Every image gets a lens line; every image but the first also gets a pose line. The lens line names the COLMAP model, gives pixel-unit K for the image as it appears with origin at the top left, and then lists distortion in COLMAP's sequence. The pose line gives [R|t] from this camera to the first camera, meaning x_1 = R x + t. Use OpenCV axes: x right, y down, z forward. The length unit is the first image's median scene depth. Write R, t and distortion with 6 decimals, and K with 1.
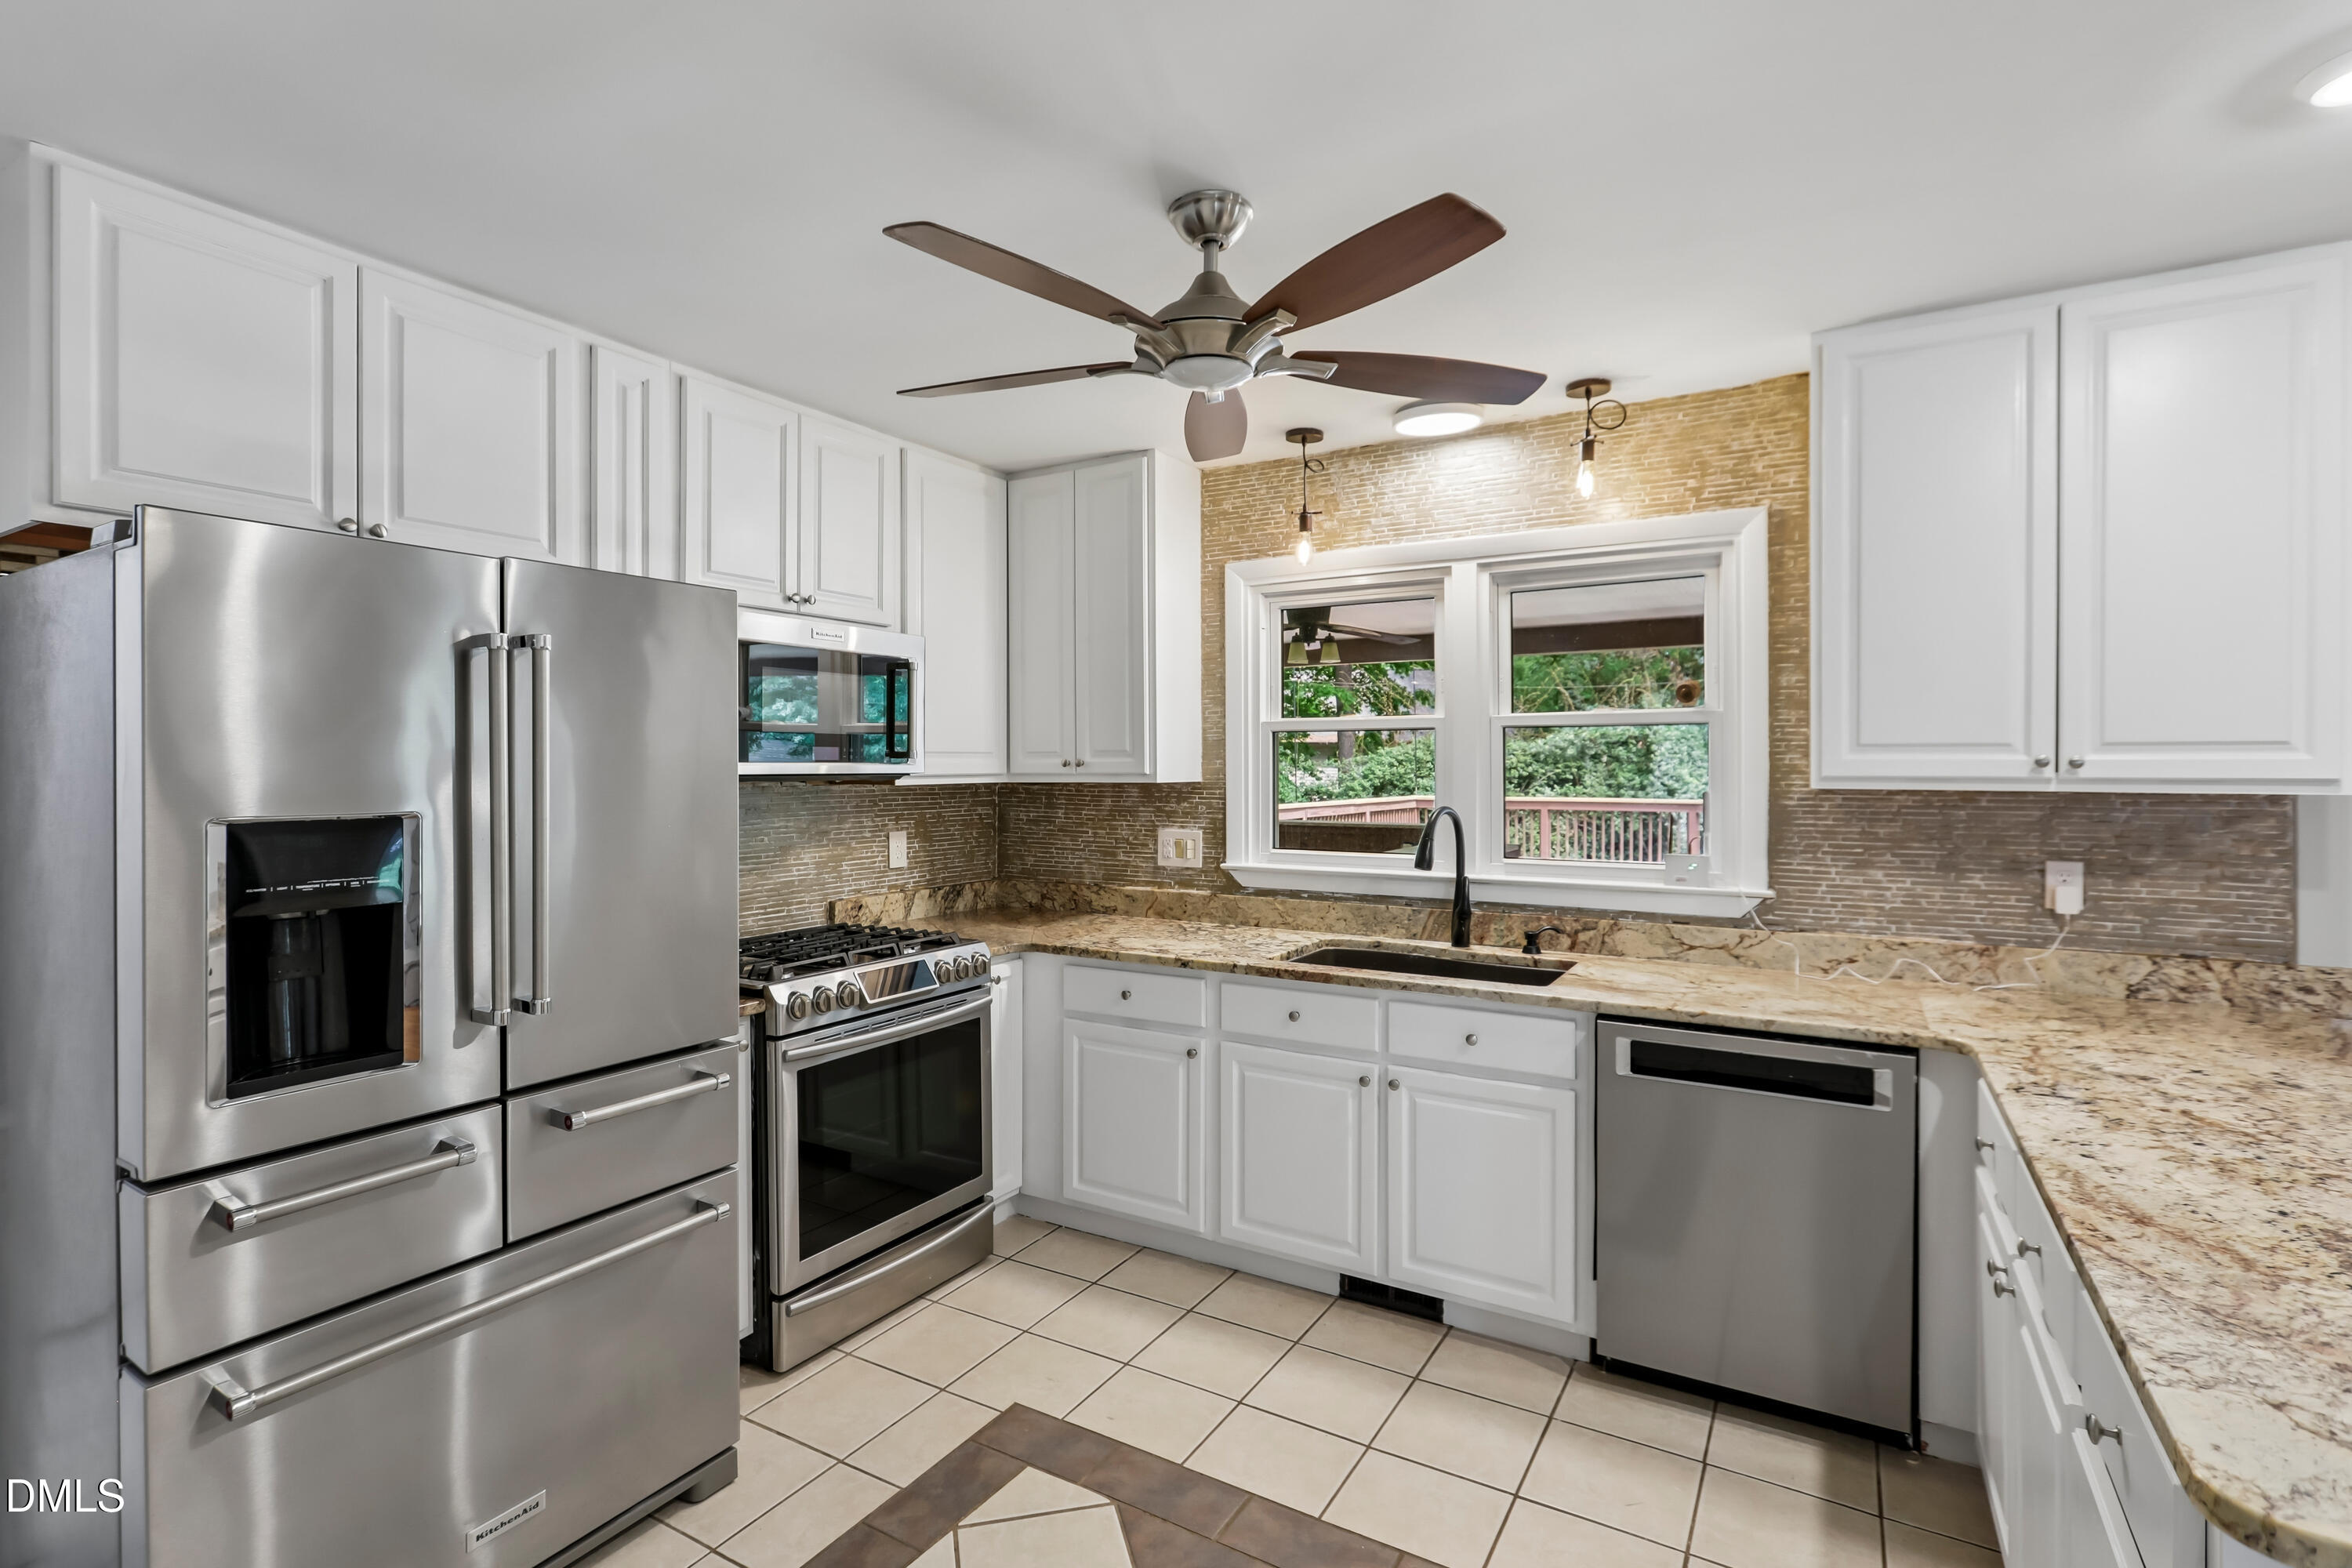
lens RADIAL K [[1116.4, 0, 1162.2], [0, 1116.4, 767.5], [0, 0, 1]] dist [-0.003150, 0.000670]
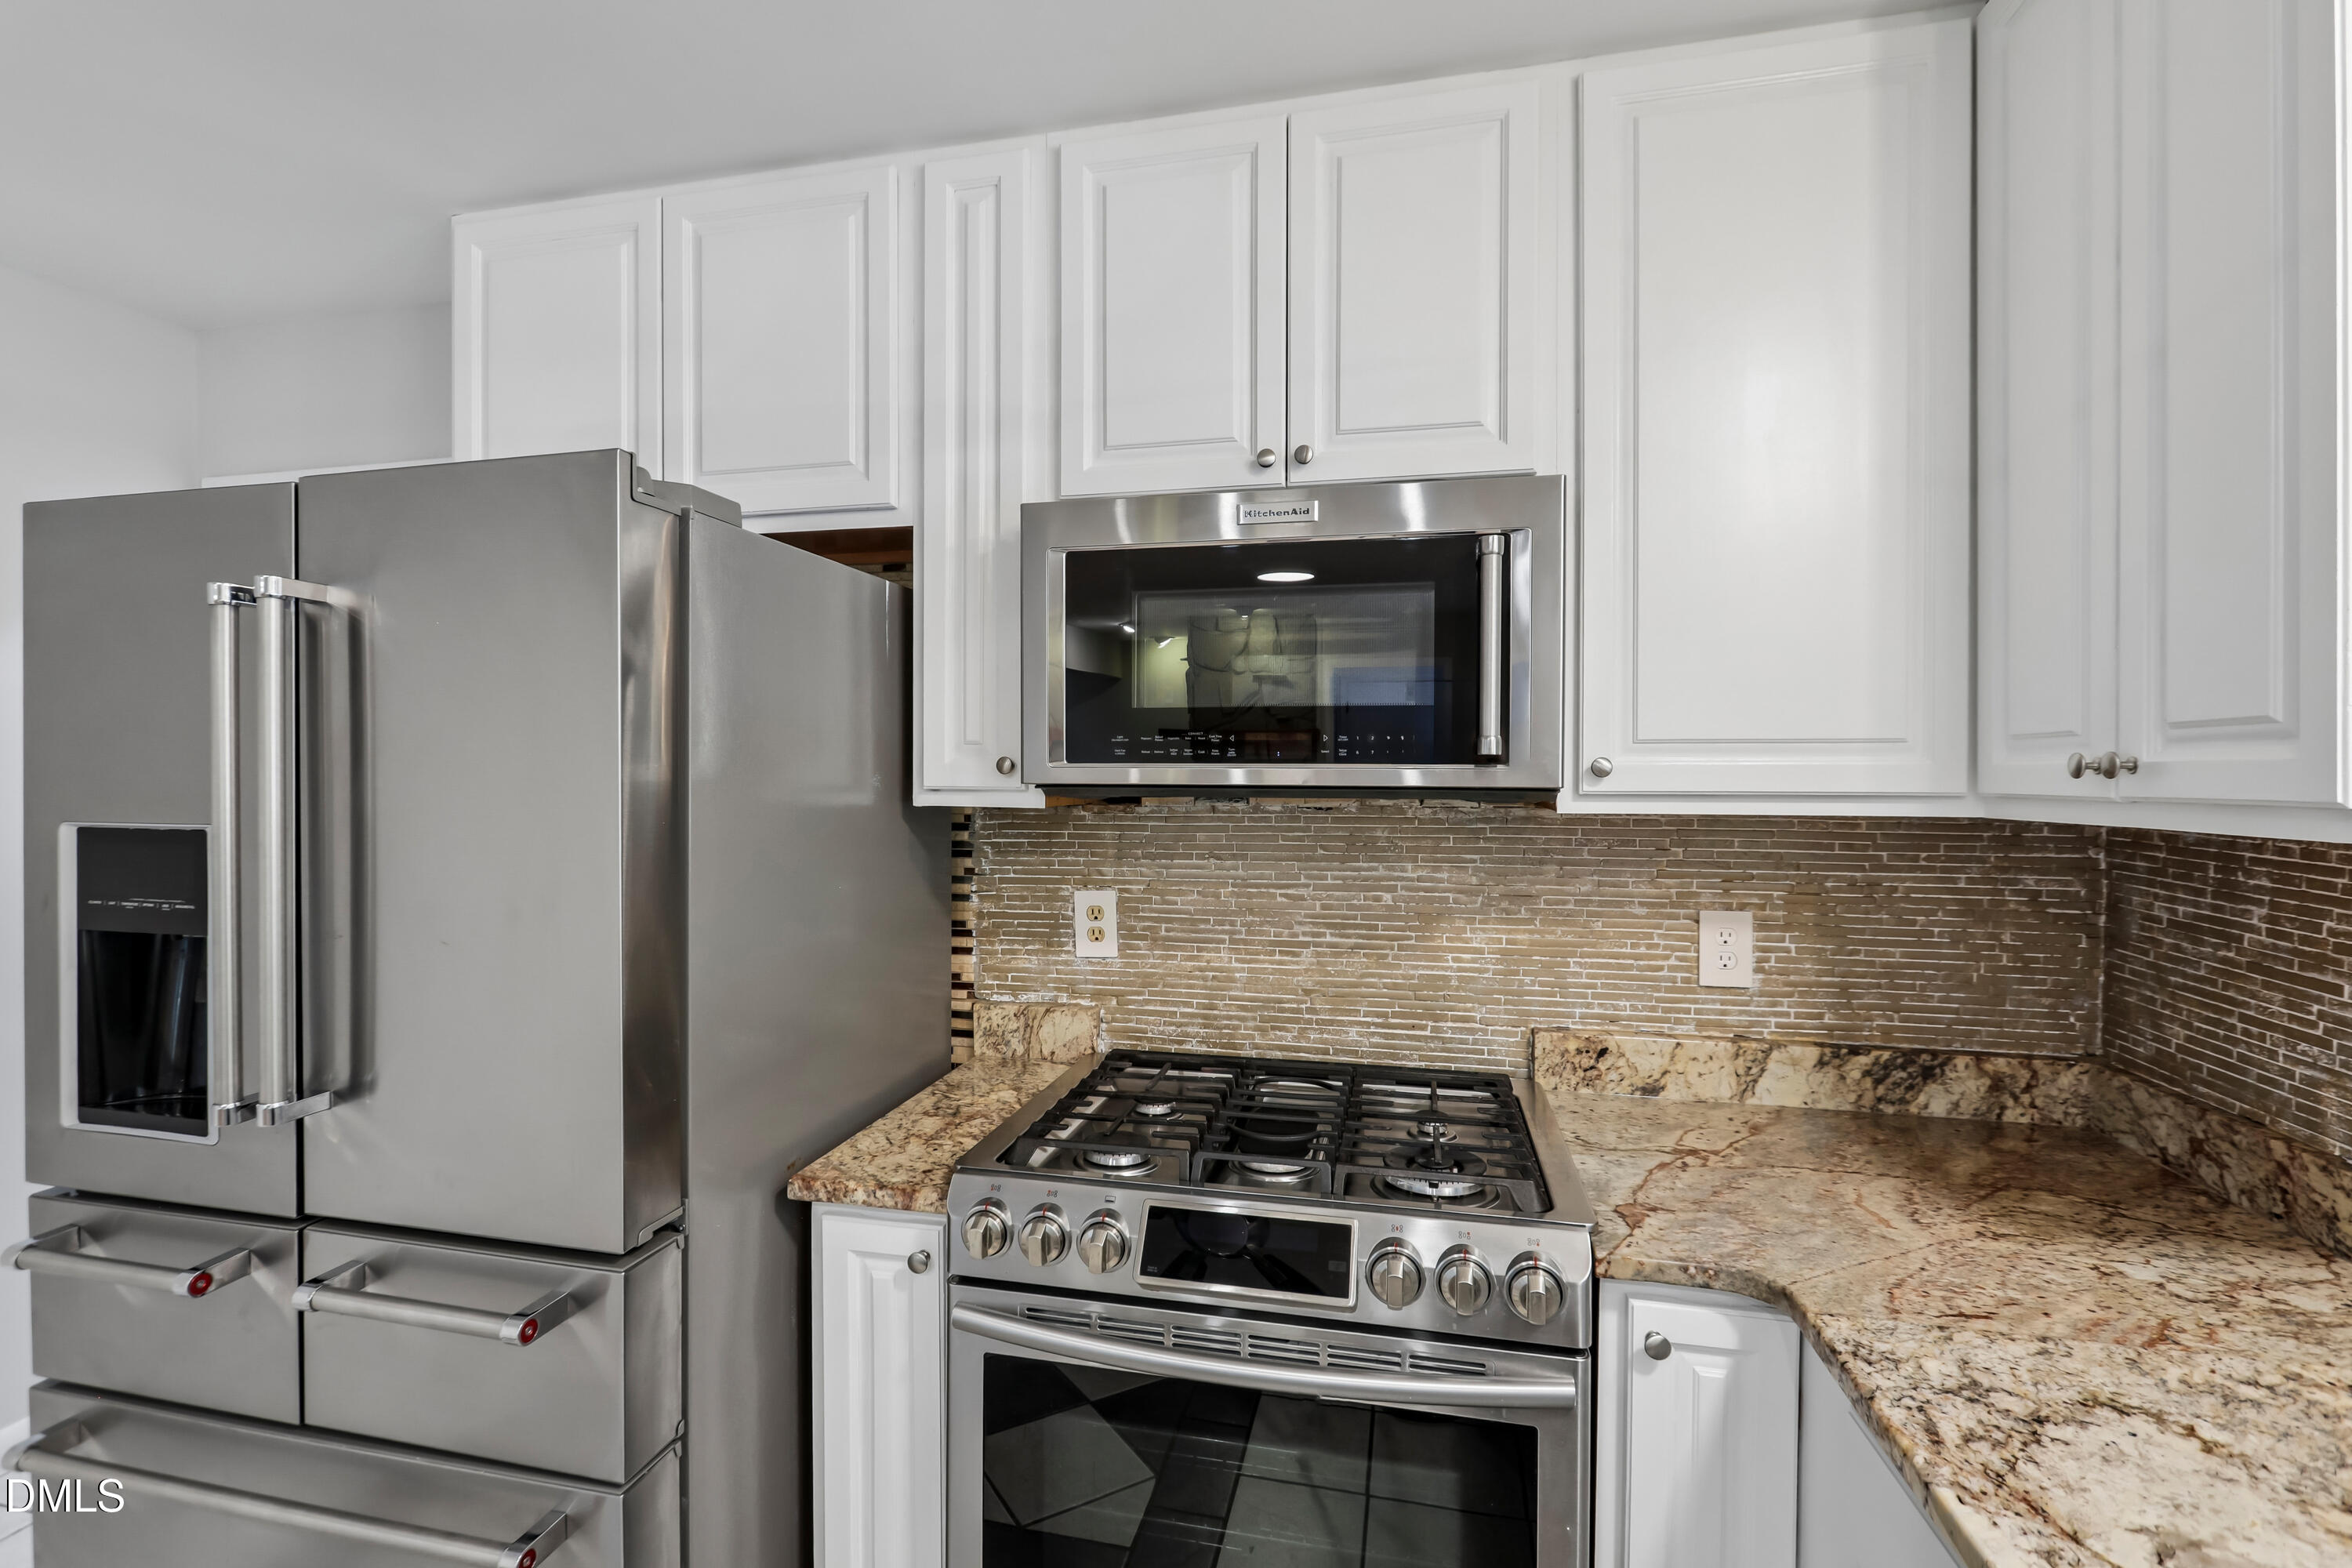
lens RADIAL K [[1067.4, 0, 1161.5], [0, 1067.4, 775.6], [0, 0, 1]] dist [0.000630, -0.000724]
pose [[0.315748, 0.007588, -0.948813, 0.153067], [-0.006387, 0.999962, 0.005871, -0.001926], [0.948821, 0.004206, 0.315785, 0.815459]]
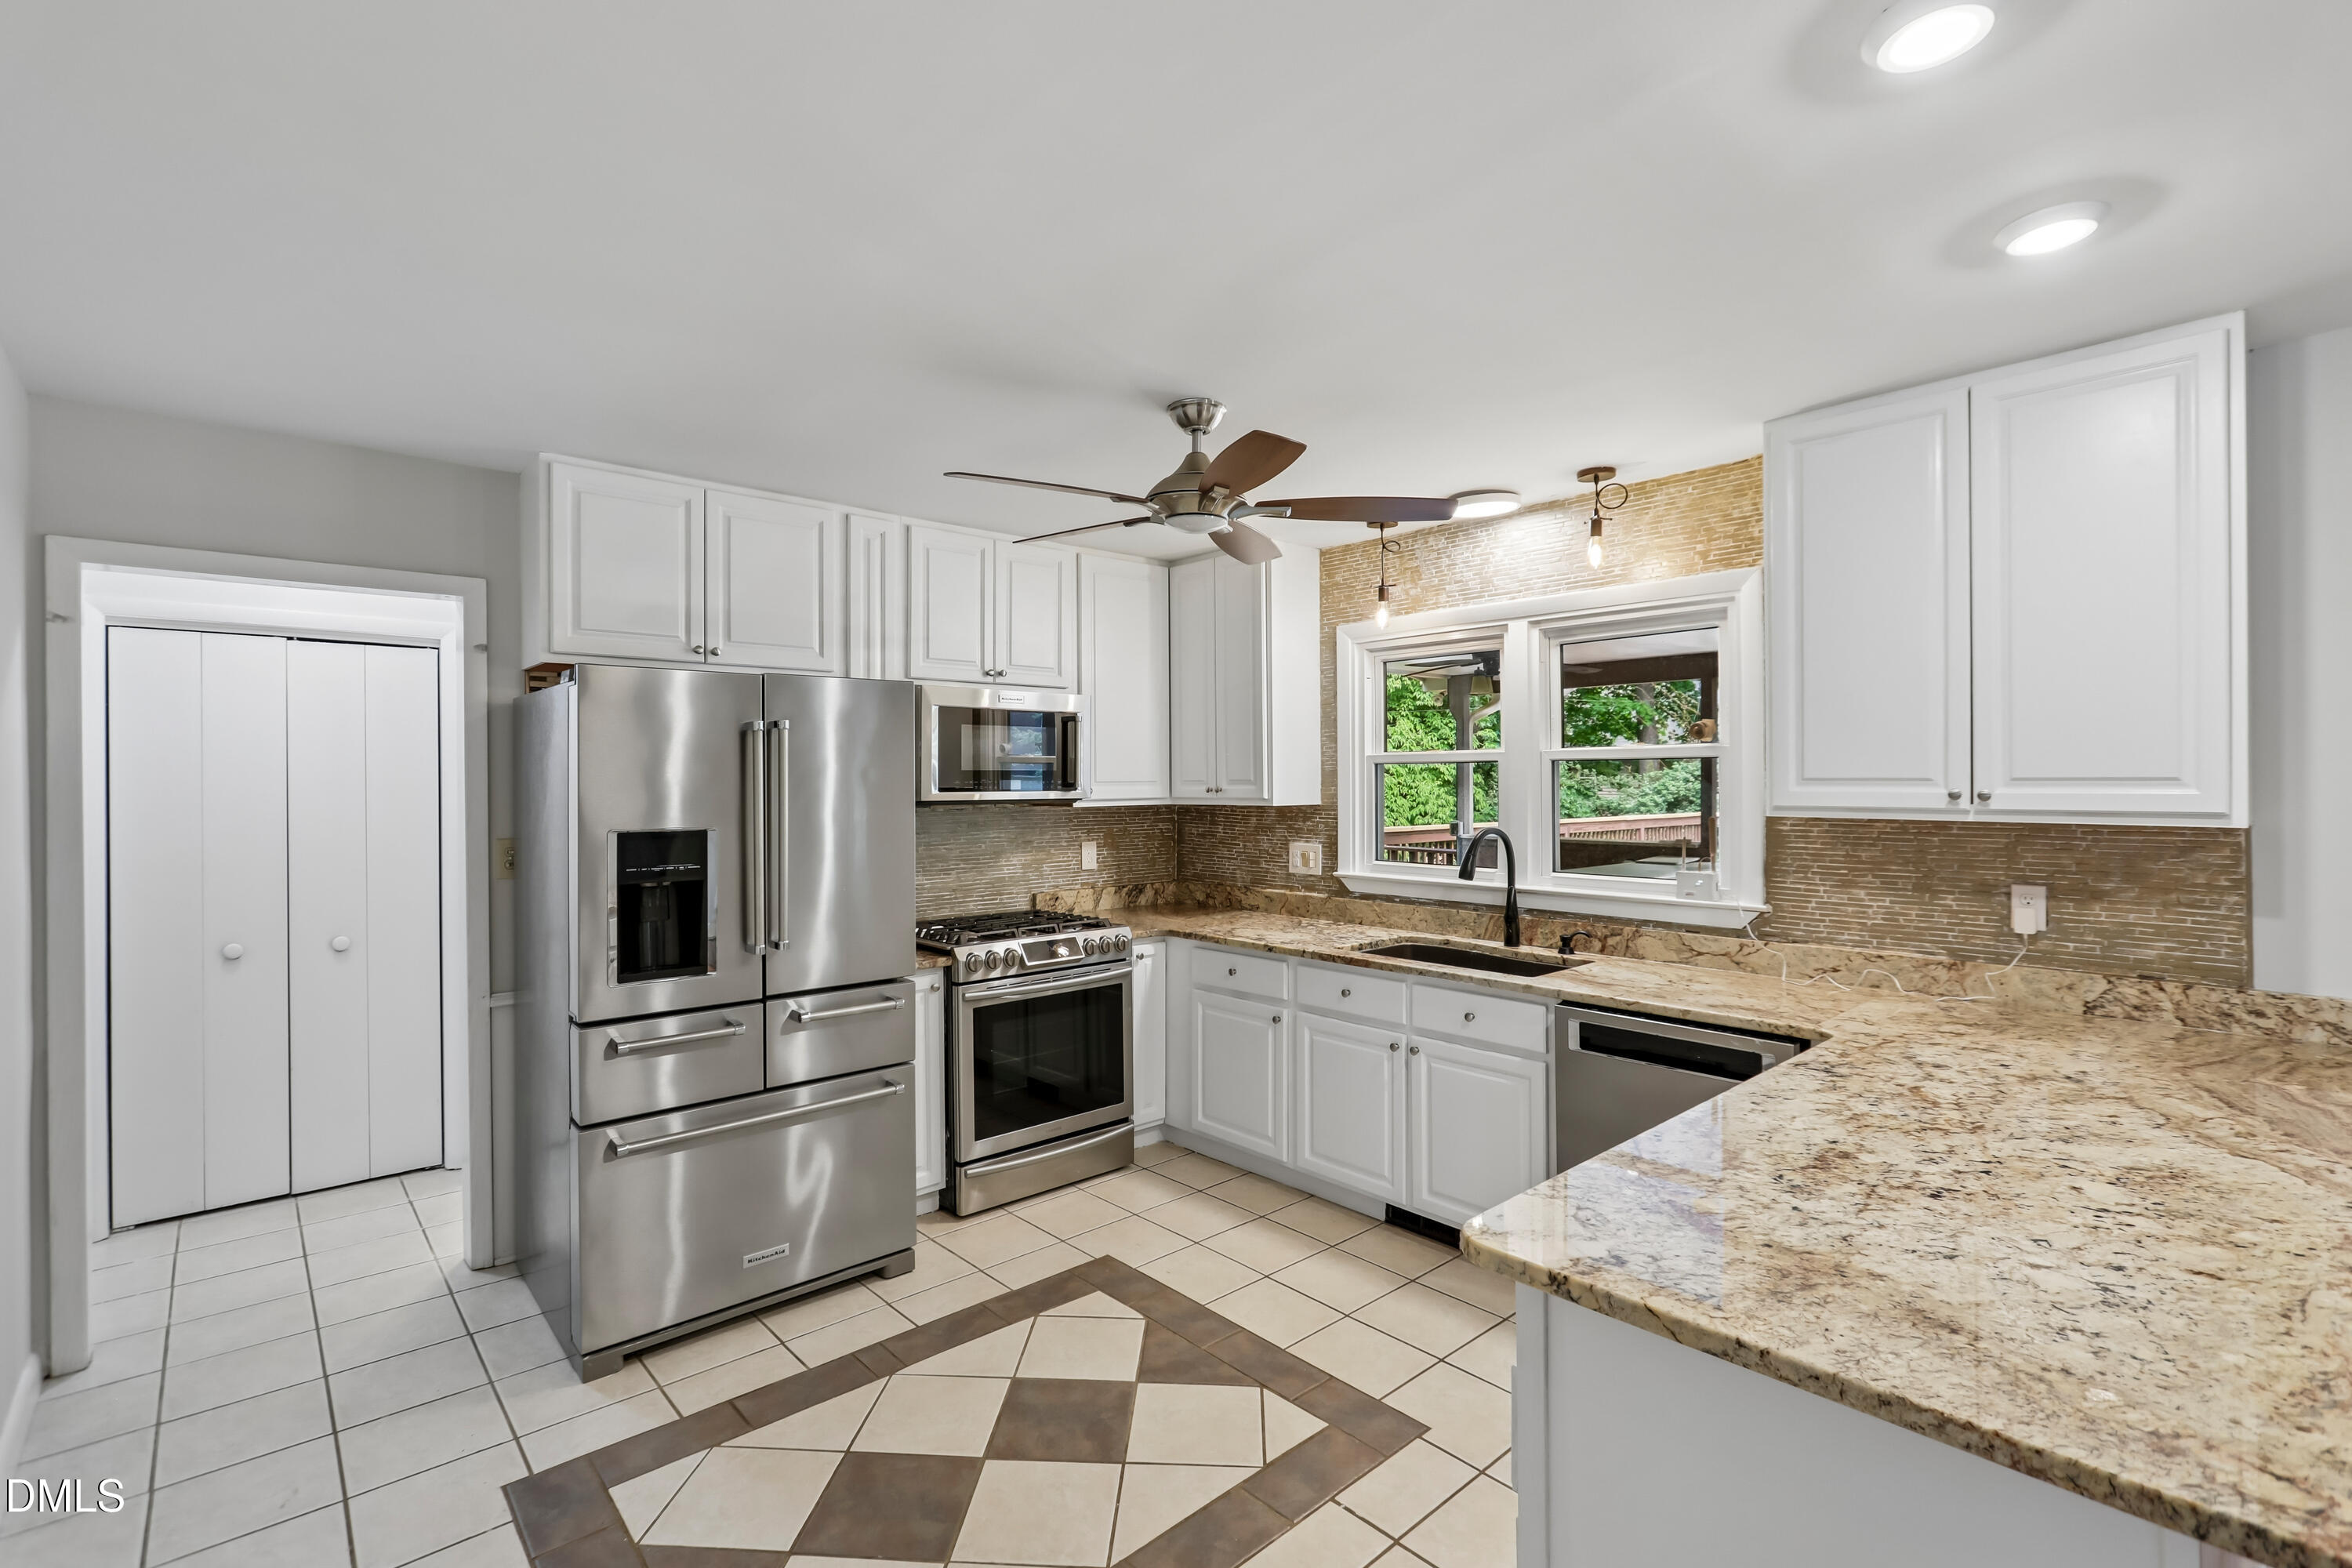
lens RADIAL K [[1067.4, 0, 1161.5], [0, 1067.4, 775.6], [0, 0, 1]] dist [0.000630, -0.000724]
pose [[0.954964, -0.004108, -0.296694, 0.277140], [0.002585, 0.999981, -0.005525, -0.016575], [0.296711, 0.004510, 0.954957, -0.212787]]
